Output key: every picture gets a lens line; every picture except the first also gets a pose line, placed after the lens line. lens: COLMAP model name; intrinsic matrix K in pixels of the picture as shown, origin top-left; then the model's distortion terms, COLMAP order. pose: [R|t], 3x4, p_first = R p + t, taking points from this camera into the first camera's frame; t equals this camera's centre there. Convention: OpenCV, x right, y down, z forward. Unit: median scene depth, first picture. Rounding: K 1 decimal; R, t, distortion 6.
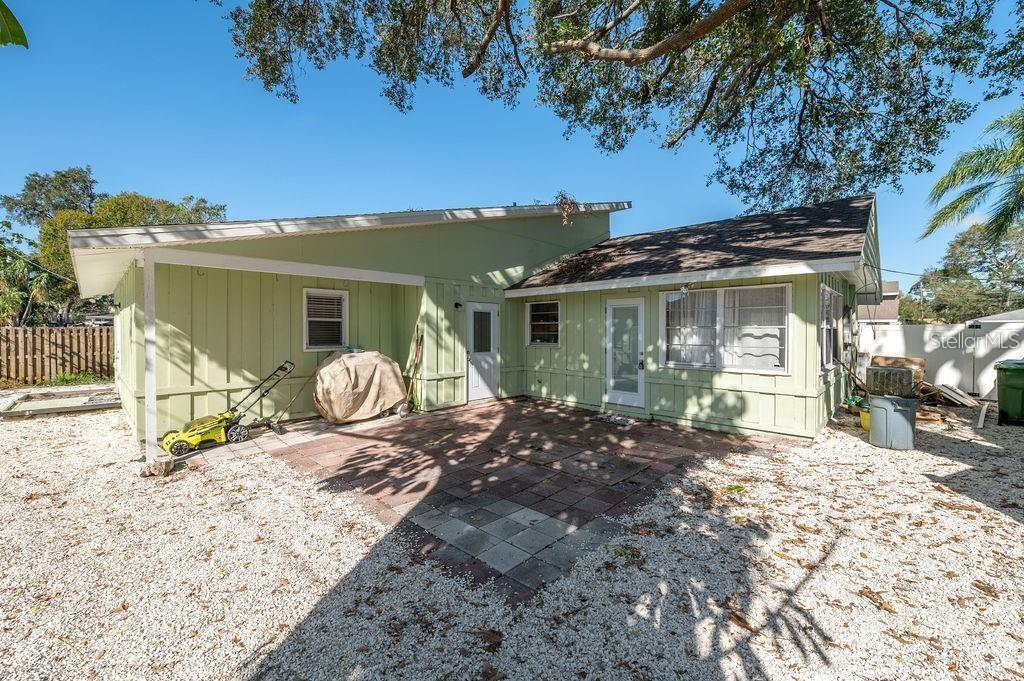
lens RADIAL K [[408.7, 0, 513.3], [0, 408.7, 337.4], [0, 0, 1]] dist [-0.006805, -0.000071]
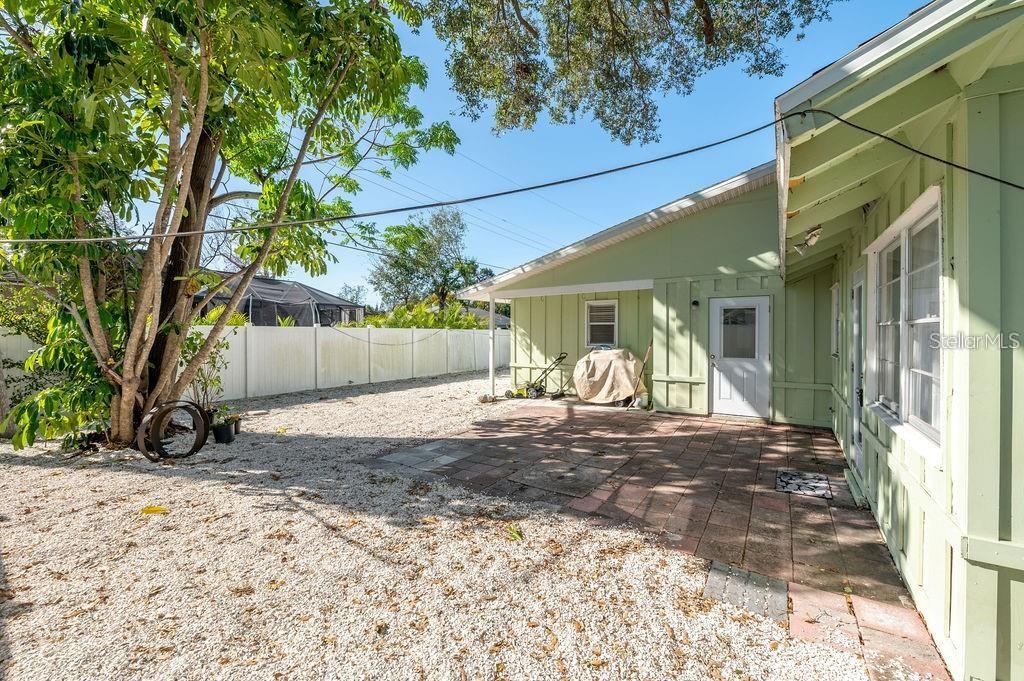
lens RADIAL K [[408.7, 0, 513.3], [0, 408.7, 337.4], [0, 0, 1]] dist [-0.006805, -0.000071]
pose [[0.170893, 0.008742, -0.985251, 0.984233], [-0.013225, 0.999891, 0.006578, -0.006143], [0.985201, 0.011906, 0.170990, 0.642665]]
